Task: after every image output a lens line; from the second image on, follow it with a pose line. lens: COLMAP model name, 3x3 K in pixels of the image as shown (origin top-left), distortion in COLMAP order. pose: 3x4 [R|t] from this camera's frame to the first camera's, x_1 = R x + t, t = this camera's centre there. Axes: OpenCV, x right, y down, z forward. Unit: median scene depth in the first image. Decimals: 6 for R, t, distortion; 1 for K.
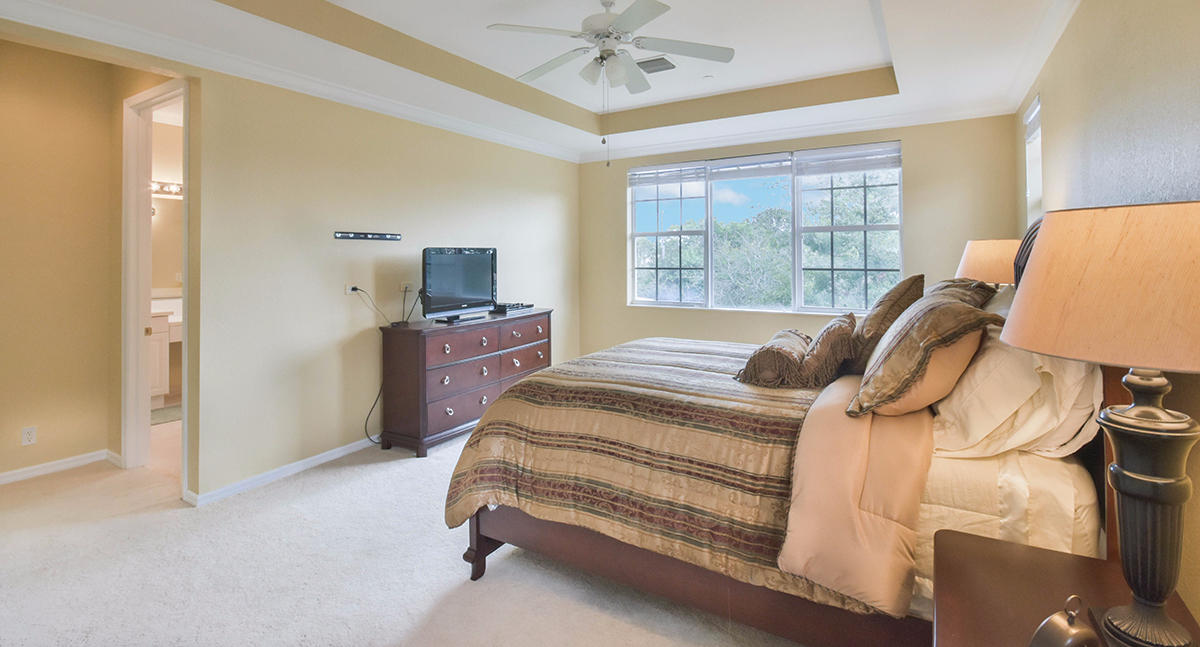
lens RADIAL K [[543.6, 0, 598.2], [0, 543.6, 305.6], [0, 0, 1]] dist [-0.000237, -0.000019]
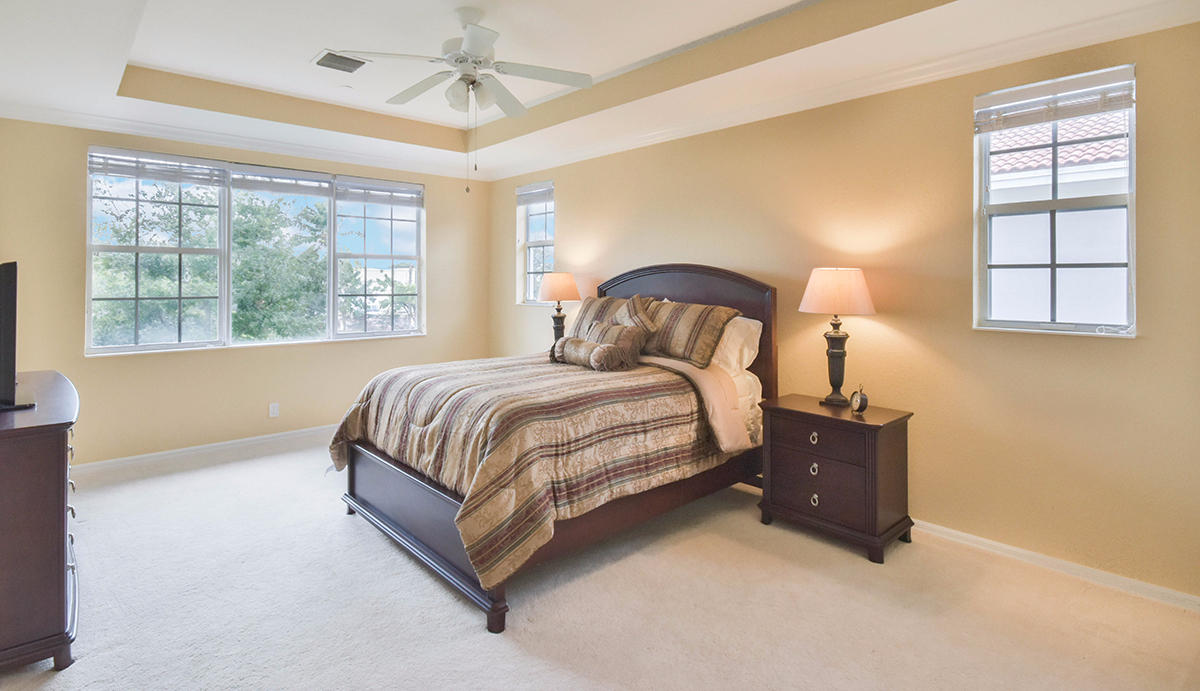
lens RADIAL K [[580.4, 0, 600.0], [0, 580.4, 345.5], [0, 0, 1]] dist [0.000141, -0.000004]
pose [[0.268111, -0.100757, 0.958105, -0.699583], [0.086002, 0.993048, 0.080366, -0.029456], [-0.959542, 0.060852, 0.274912, 0.356071]]
